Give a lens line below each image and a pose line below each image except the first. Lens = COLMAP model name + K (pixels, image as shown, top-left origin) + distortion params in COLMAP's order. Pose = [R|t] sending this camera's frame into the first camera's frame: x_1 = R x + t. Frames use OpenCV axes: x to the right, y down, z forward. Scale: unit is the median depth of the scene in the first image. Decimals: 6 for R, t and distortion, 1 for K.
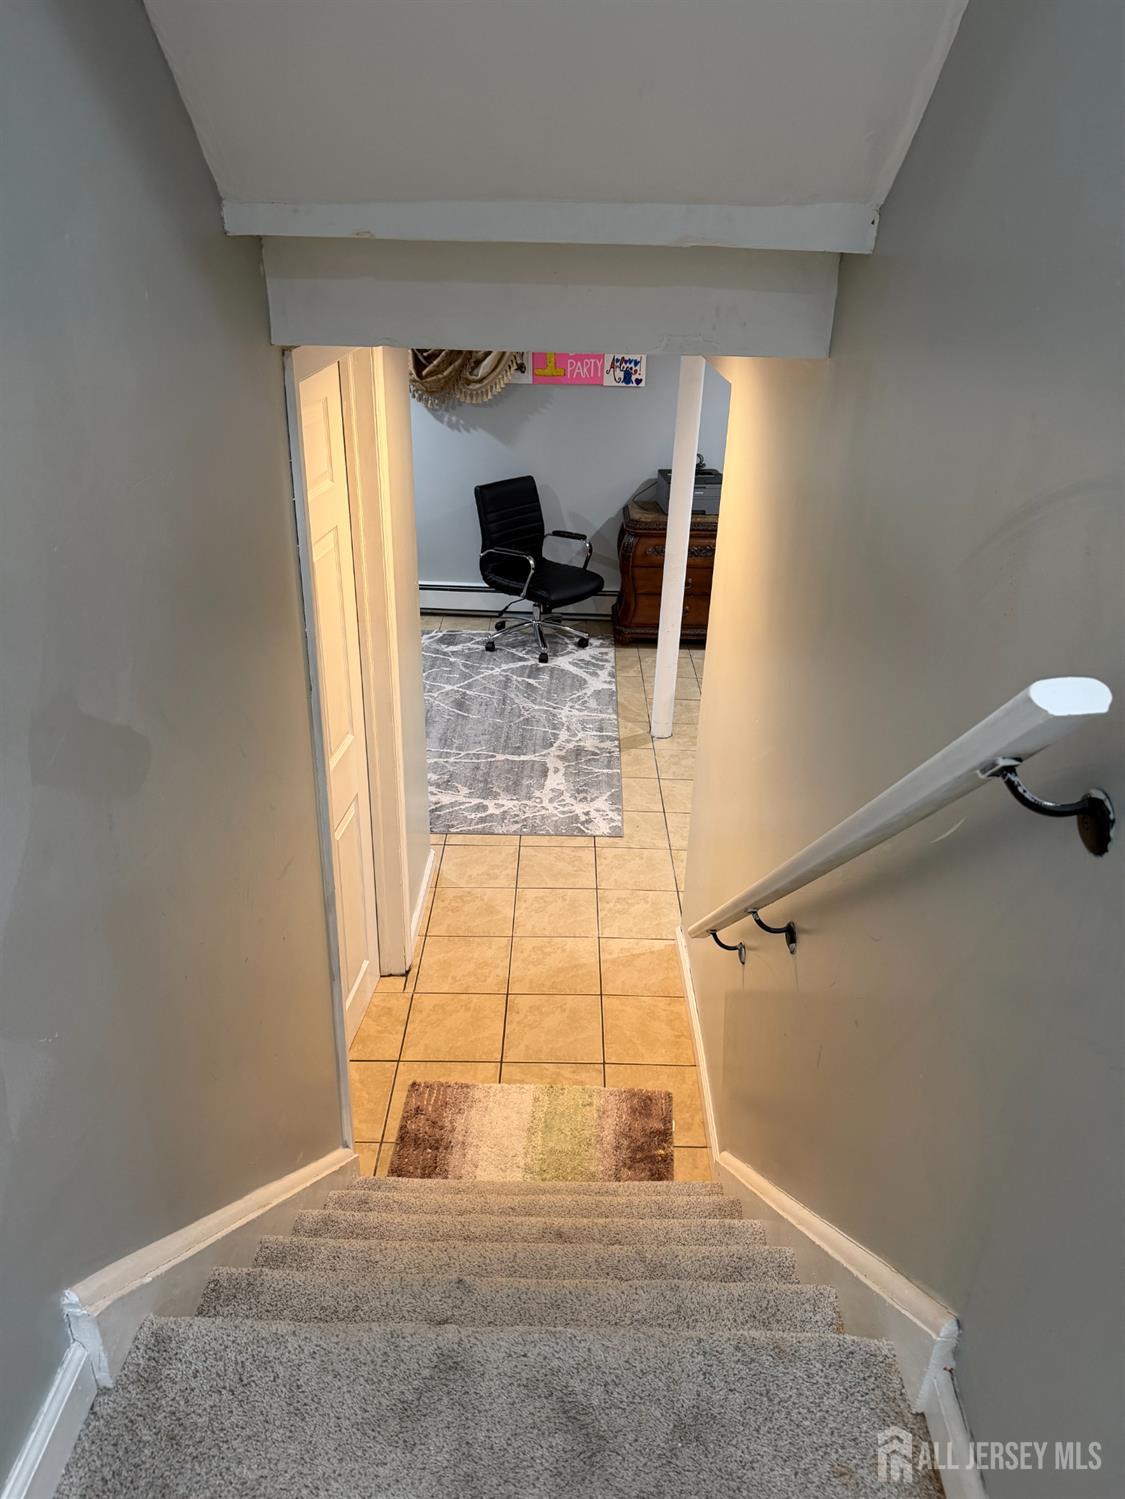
lens RADIAL K [[1056.6, 0, 563.3], [0, 1056.6, 754.8], [0, 0, 1]] dist [0.010715, -0.002821]
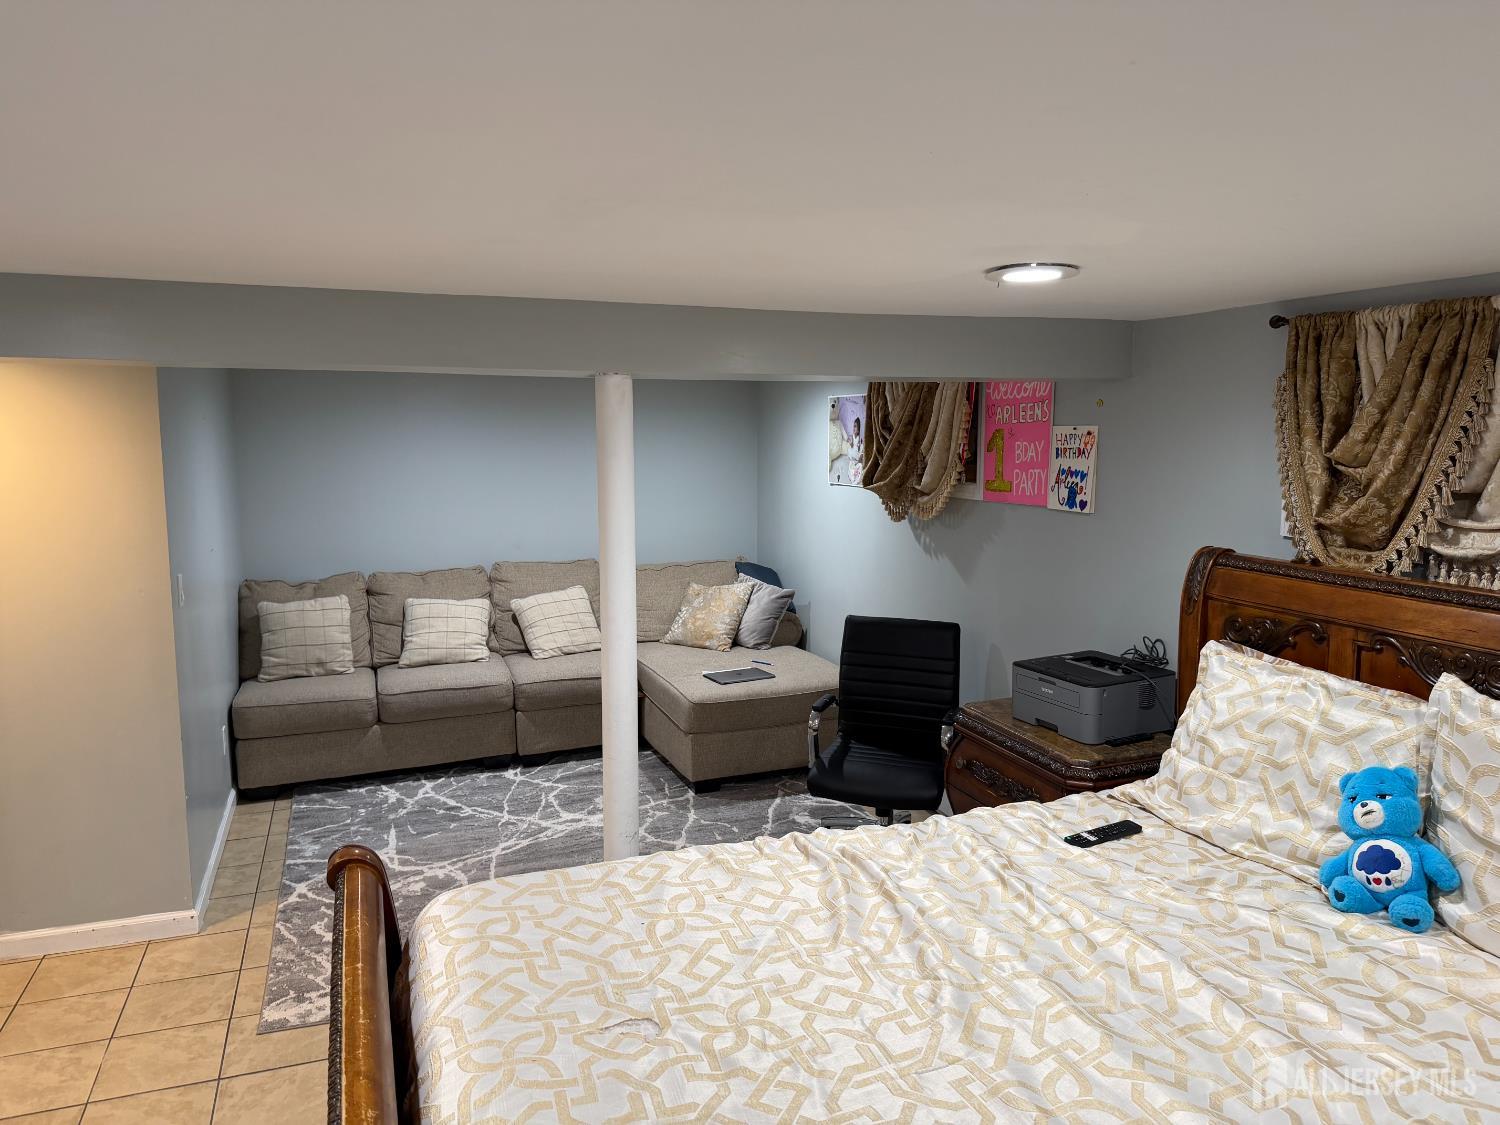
lens RADIAL K [[1057.3, 0, 751.3], [0, 1057.3, 558.6], [0, 0, 1]] dist [0.010715, -0.002821]
pose [[0.357925, 0.093144, -0.929093, 0.572316], [-0.394690, 0.916844, -0.060135, -0.213373], [0.846232, 0.388227, 0.364925, 0.630554]]
